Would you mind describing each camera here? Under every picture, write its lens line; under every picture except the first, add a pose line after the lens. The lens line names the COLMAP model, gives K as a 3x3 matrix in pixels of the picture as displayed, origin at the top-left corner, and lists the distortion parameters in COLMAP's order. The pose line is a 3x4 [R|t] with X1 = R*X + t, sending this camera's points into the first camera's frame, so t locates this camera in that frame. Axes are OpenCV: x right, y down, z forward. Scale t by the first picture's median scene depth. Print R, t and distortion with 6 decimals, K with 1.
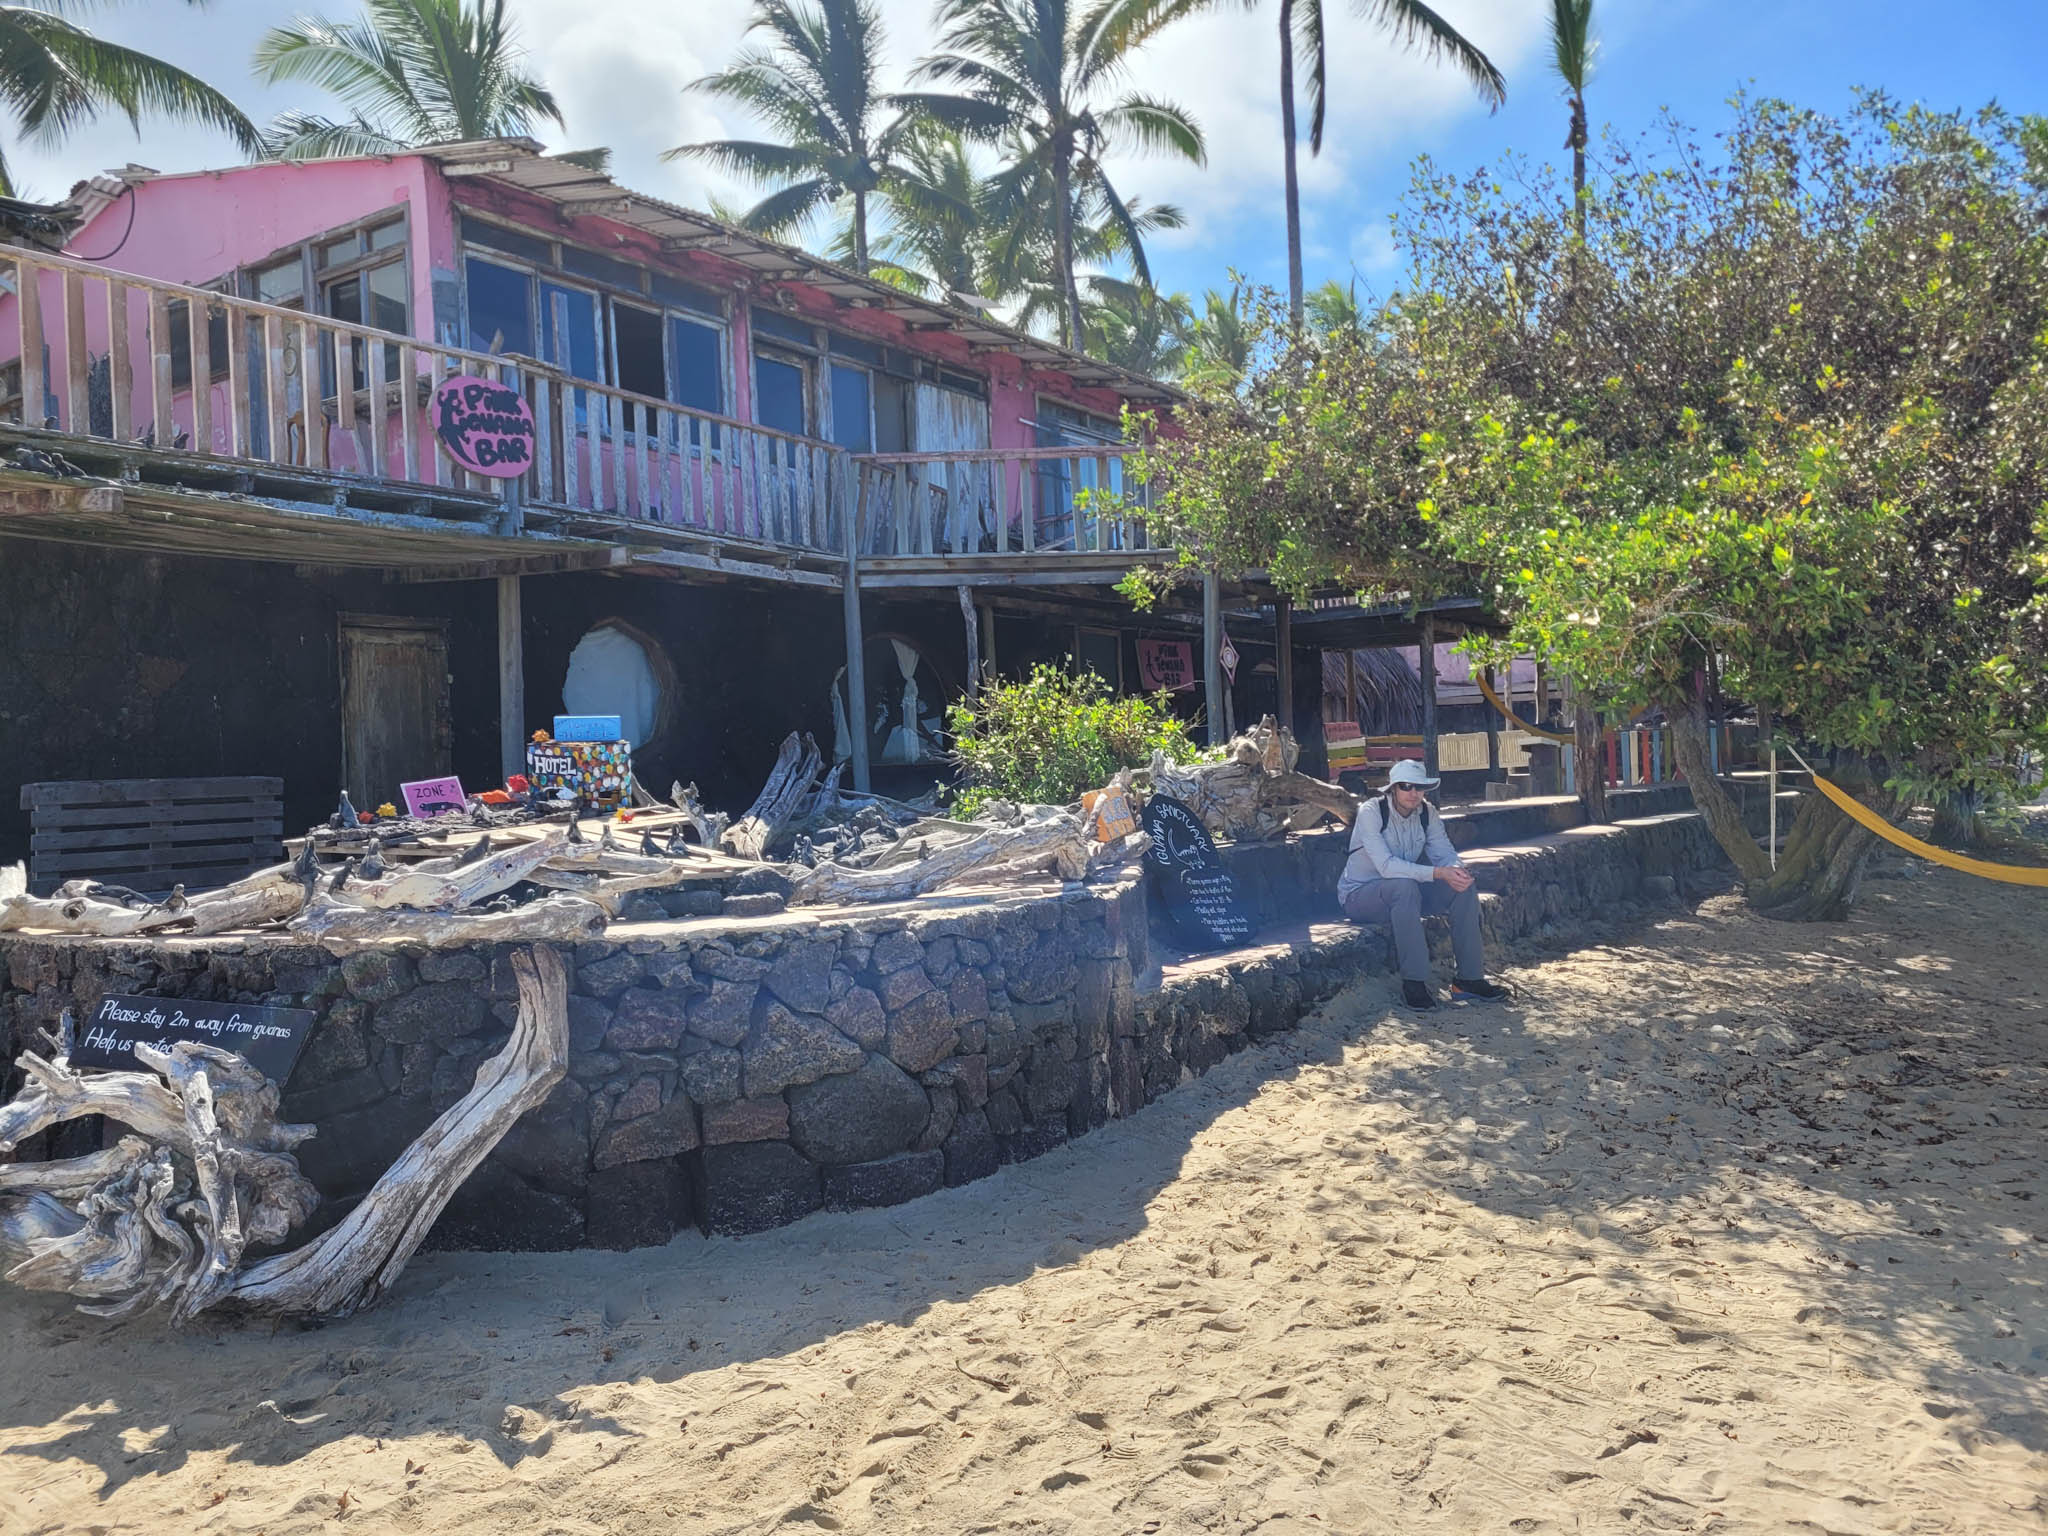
lens RADIAL K [[1528.9, 0, 1042.4], [0, 1528.9, 747.8], [0, 0, 1]] dist [0.058330, -0.042676]
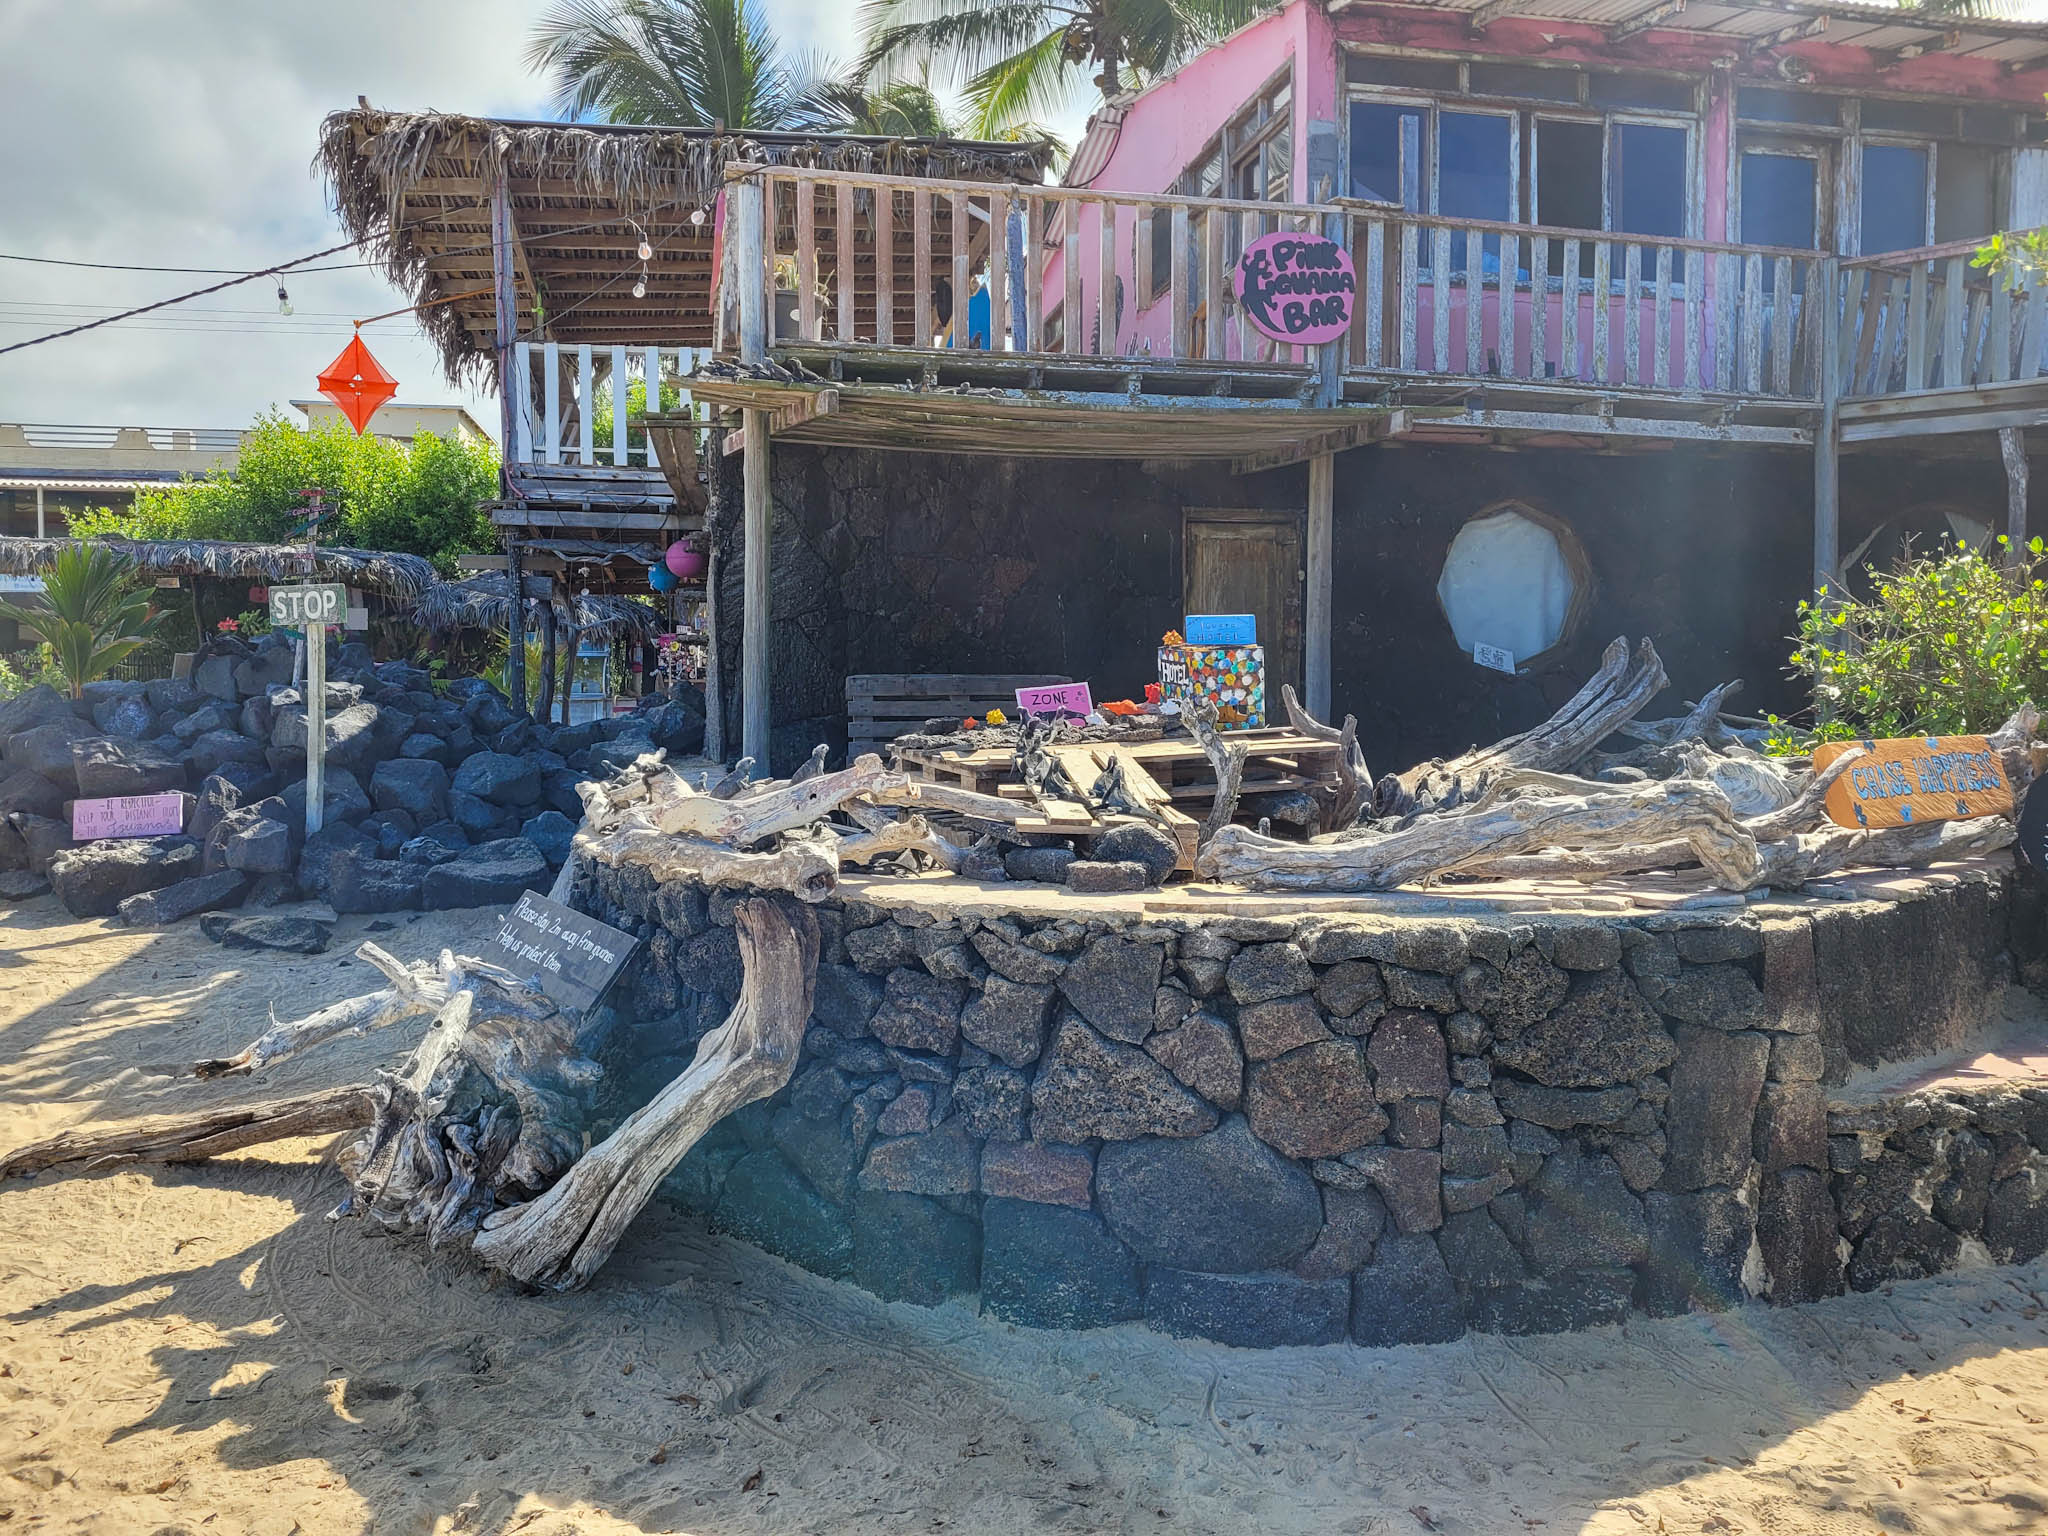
lens RADIAL K [[1528.9, 0, 1040.5], [0, 1528.9, 750.4], [0, 0, 1]] dist [0.058330, -0.042676]
pose [[0.738741, 0.062686, -0.671068, 0.197003], [-0.018676, 0.997187, 0.072591, -0.005913], [0.673730, -0.041093, 0.737834, 0.331115]]
